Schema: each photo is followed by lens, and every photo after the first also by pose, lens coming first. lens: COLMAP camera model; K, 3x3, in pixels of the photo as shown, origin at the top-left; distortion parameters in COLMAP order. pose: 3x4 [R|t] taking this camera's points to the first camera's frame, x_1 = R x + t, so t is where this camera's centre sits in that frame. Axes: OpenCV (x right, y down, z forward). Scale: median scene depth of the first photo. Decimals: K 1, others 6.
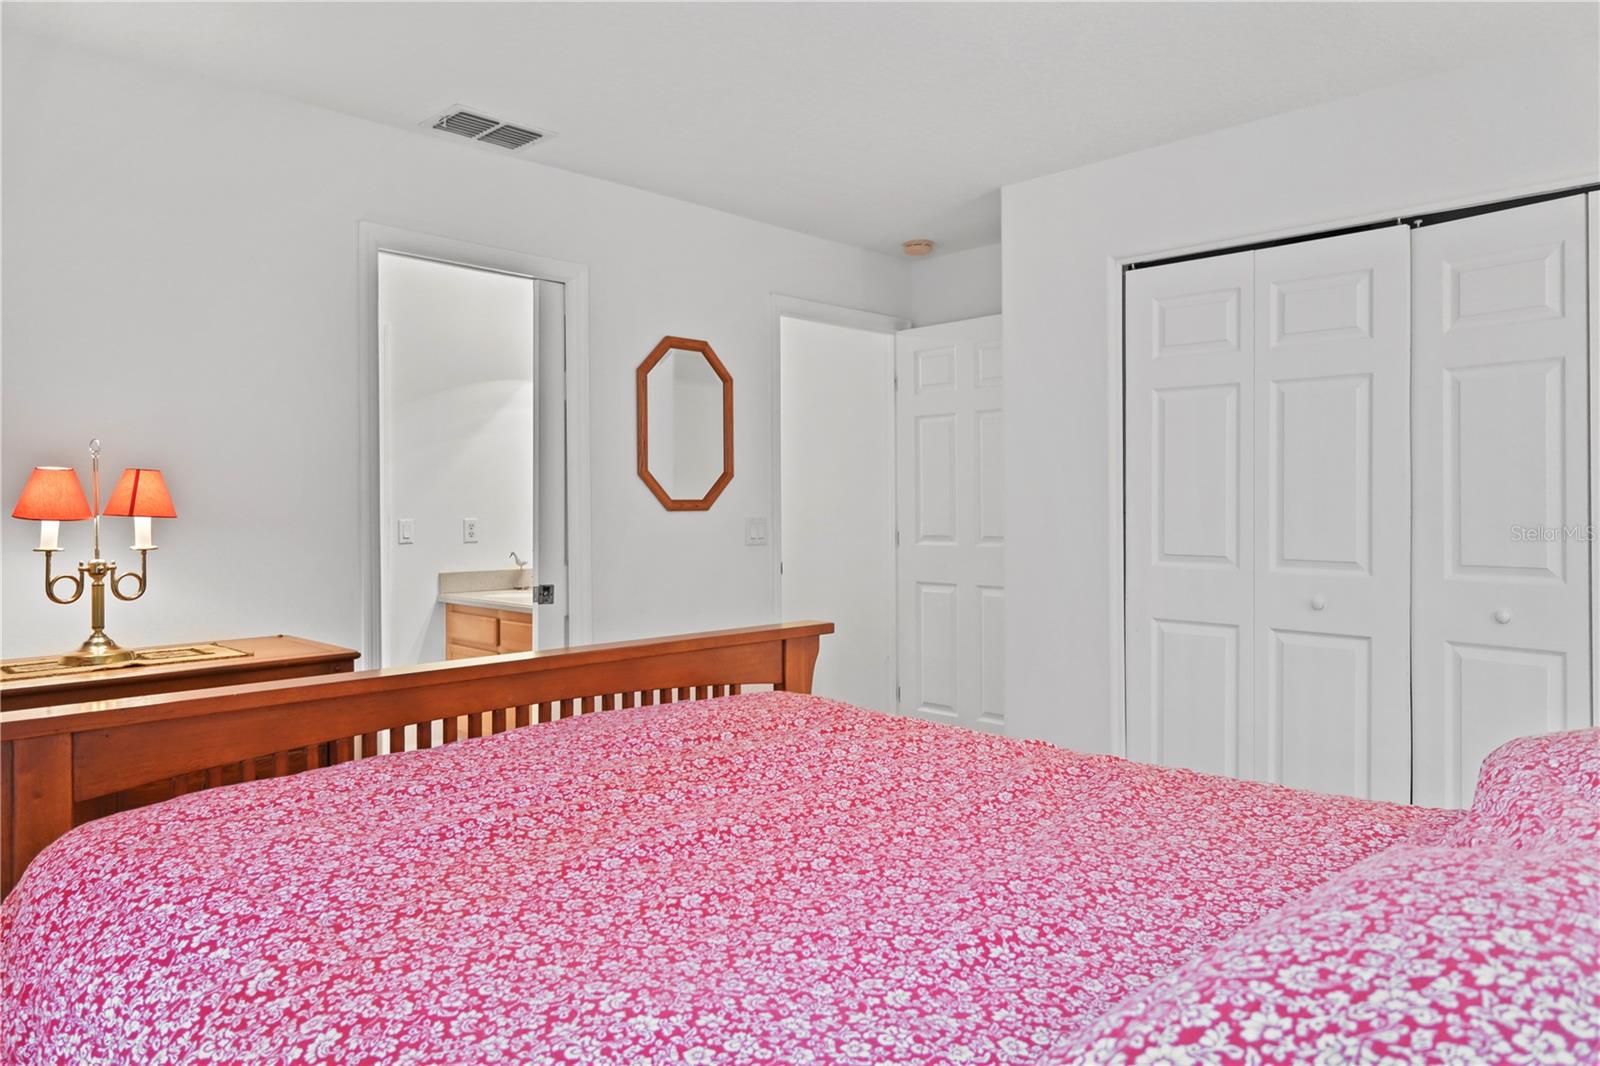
lens RADIAL K [[1044.4, 0, 801.1], [0, 1044.4, 522.7], [0, 0, 1]] dist [-0.000601, 0.002190]
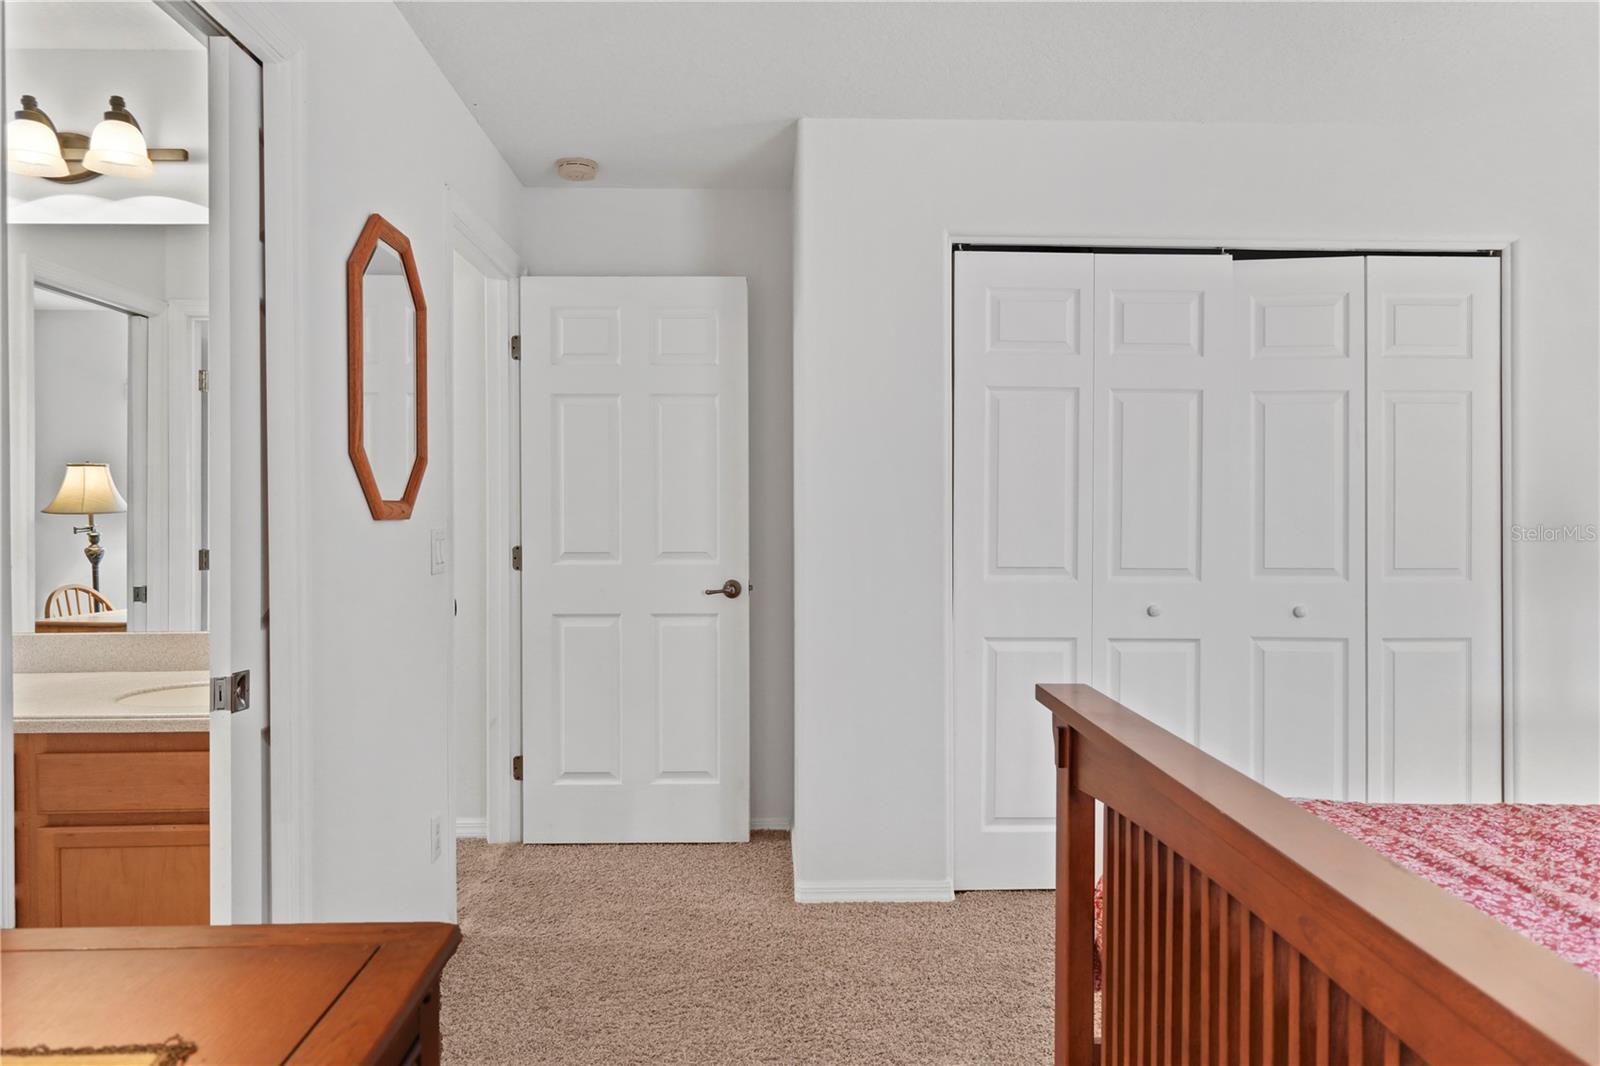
lens RADIAL K [[1044.4, 0, 798.8], [0, 1044.4, 531.9], [0, 0, 1]] dist [-0.000601, 0.002190]
pose [[0.684820, -0.008693, 0.728661, -0.433758], [0.008859, 0.999954, 0.003603, -0.005468], [-0.728659, 0.003987, 0.684865, 0.488954]]
